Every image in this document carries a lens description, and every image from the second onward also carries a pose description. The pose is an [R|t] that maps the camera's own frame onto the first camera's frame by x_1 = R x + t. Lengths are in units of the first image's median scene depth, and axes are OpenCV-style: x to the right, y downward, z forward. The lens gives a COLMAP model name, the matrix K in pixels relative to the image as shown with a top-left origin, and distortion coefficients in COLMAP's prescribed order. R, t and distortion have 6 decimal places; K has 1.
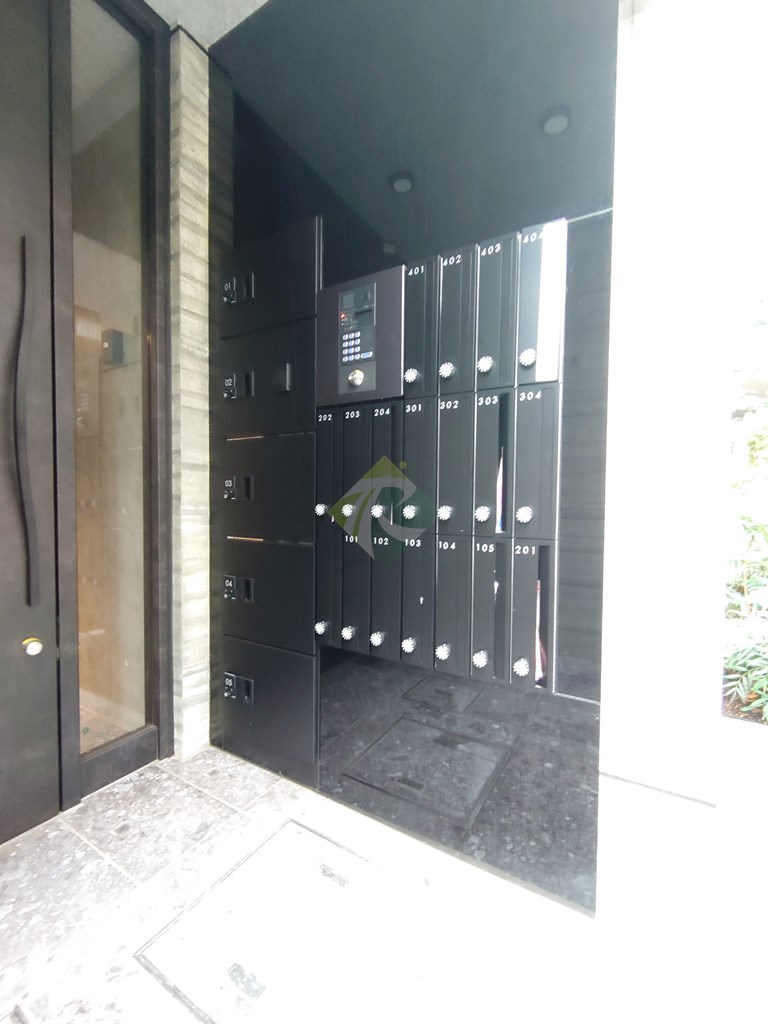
lens RADIAL K [[441.8, 0, 384.0], [0, 441.8, 512.0], [0, 0, 1]] dist [-0.000839, -0.000518]
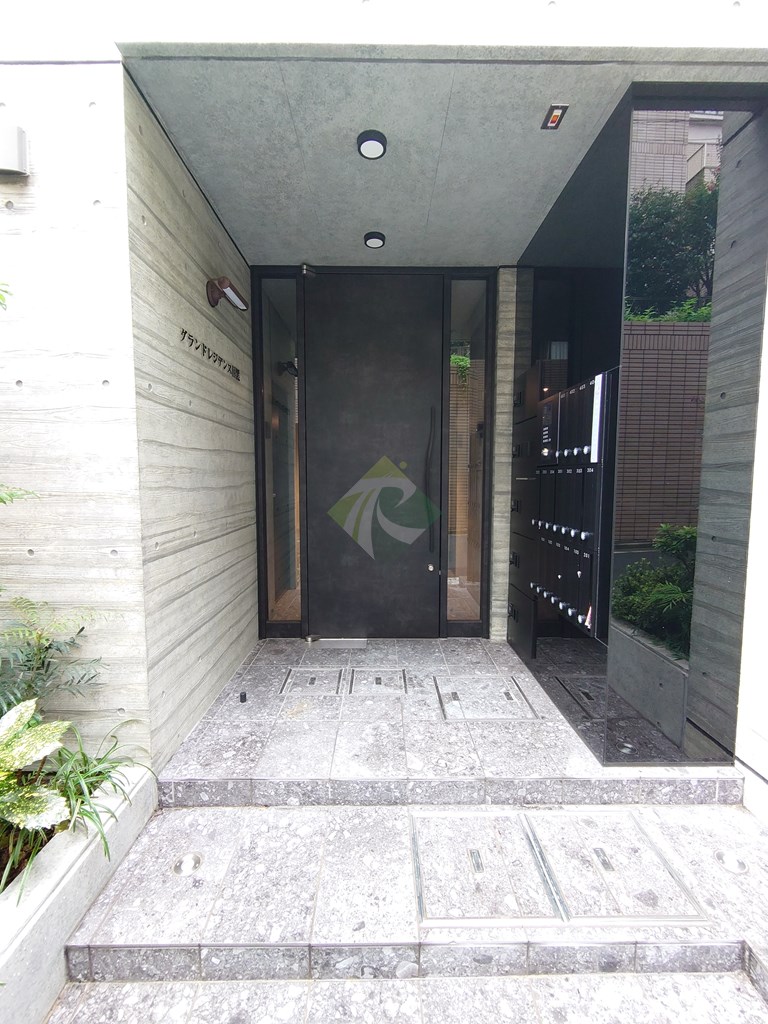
lens RADIAL K [[441.8, 0, 384.0], [0, 441.8, 512.0], [0, 0, 1]] dist [-0.000839, -0.000518]
pose [[0.518836, 0.057649, -0.852928, 0.962919], [-0.023482, 0.998308, 0.053191, -0.113457], [0.854551, -0.007570, 0.519312, -0.436437]]
